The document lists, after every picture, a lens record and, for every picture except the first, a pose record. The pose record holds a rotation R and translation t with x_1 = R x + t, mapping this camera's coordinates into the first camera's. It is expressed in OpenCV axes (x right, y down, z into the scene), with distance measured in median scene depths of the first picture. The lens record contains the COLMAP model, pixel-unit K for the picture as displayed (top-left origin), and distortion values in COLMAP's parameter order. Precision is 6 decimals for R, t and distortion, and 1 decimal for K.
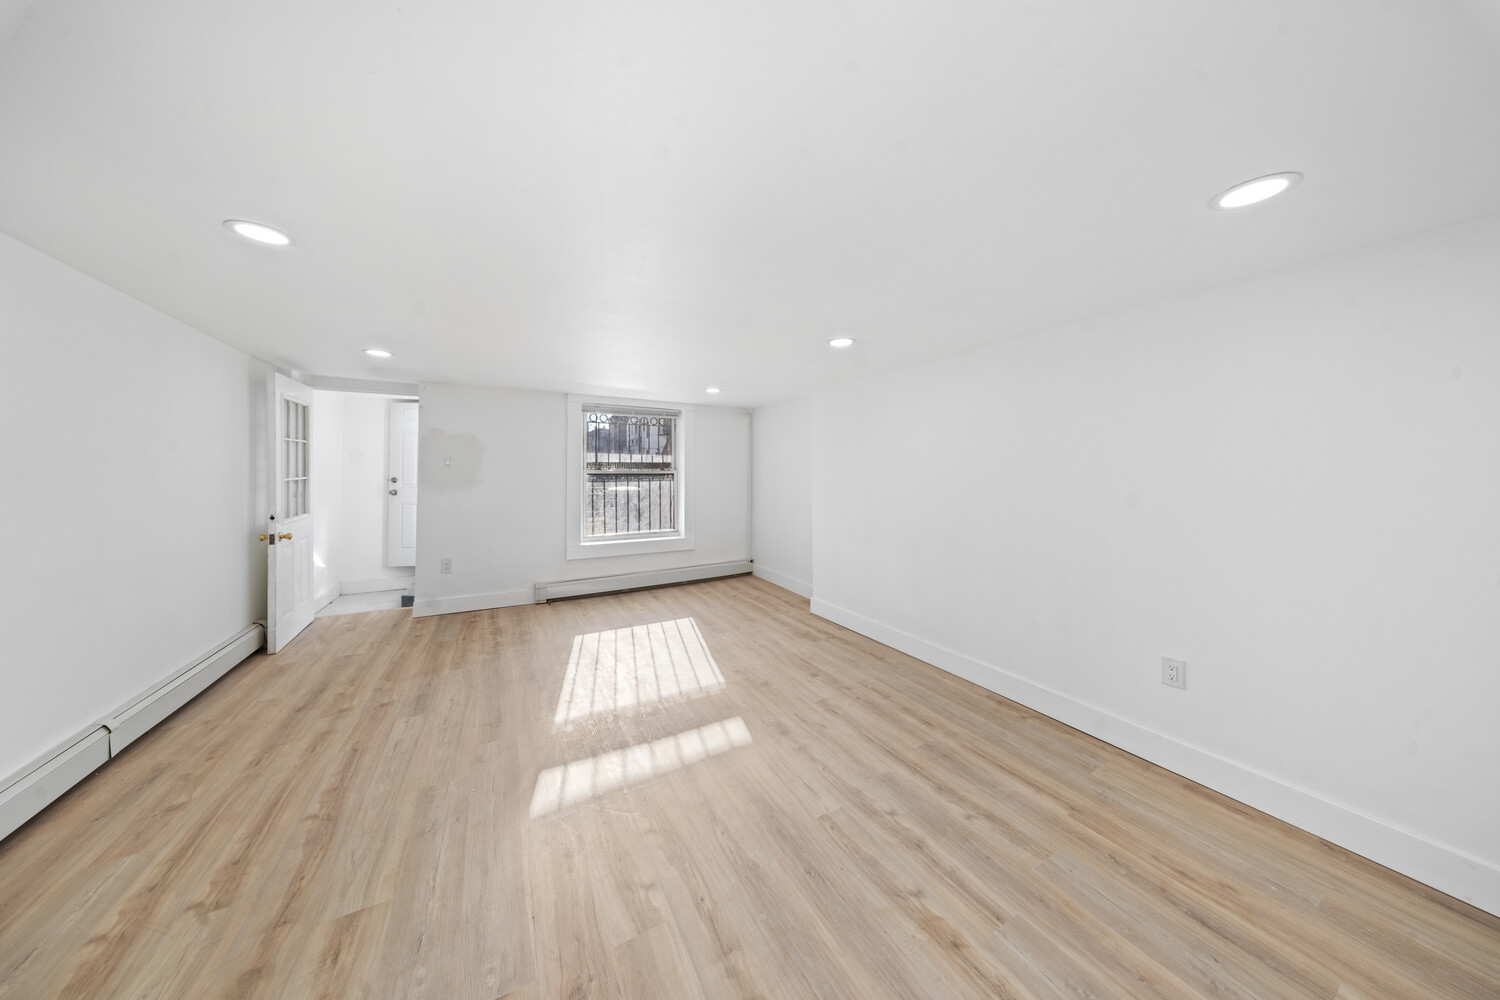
lens RADIAL K [[446.2, 0, 747.4], [0, 446.2, 478.7], [0, 0, 1]] dist [0.007184, -0.003137]
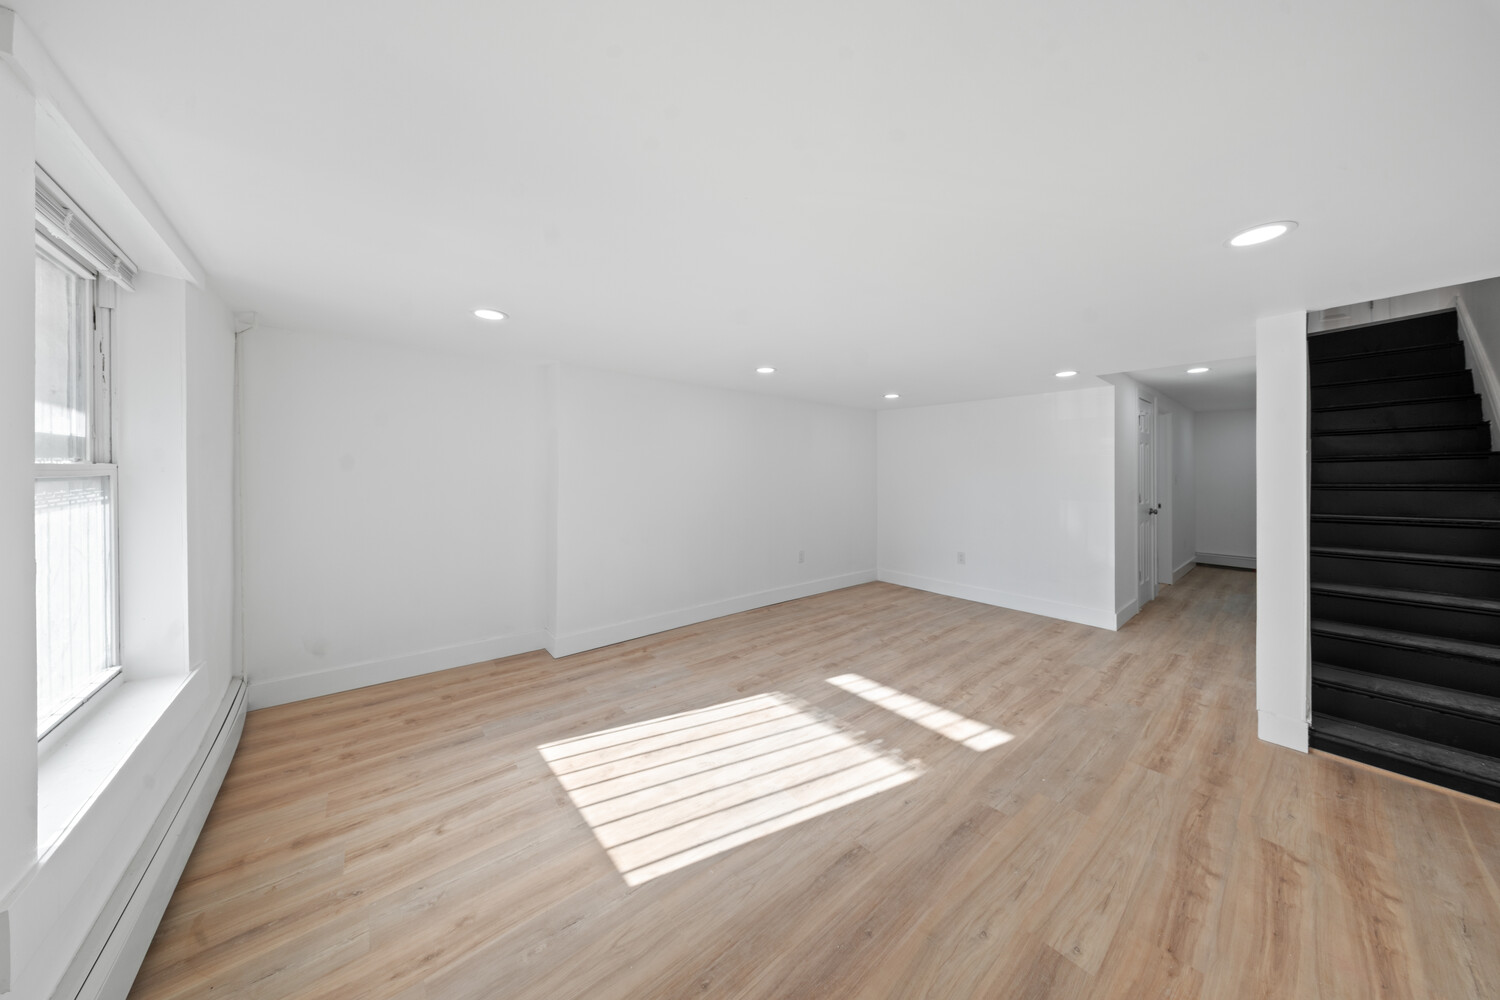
lens RADIAL K [[446.2, 0, 747.4], [0, 446.2, 478.7], [0, 0, 1]] dist [0.007184, -0.003137]
pose [[-0.160313, -0.016774, 0.986924, -1.309392], [0.010062, 0.999776, 0.018627, -0.035836], [-0.987015, 0.012917, -0.160108, 1.582379]]
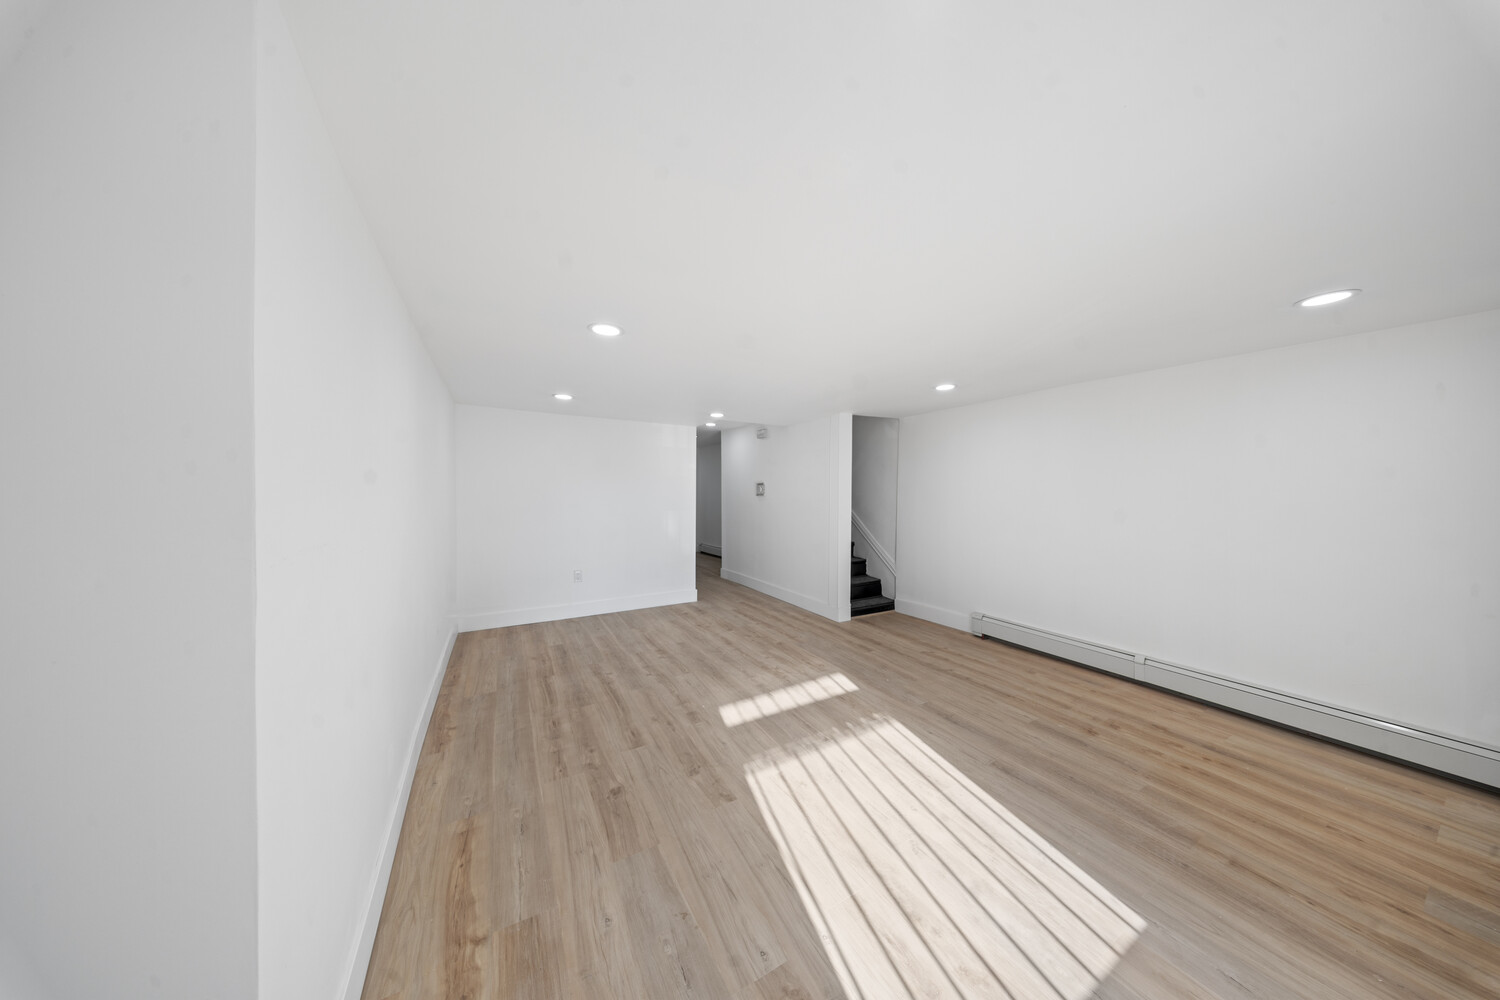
lens RADIAL K [[439.0, 0, 730.4], [0, 439.0, 487.9], [0, 0, 1]] dist [0.007386, -0.004025]
pose [[-0.999273, -0.007441, 0.037387, -0.062327], [-0.007080, 0.999927, 0.009800, -0.039207], [-0.037458, 0.009528, -0.999253, 2.294184]]
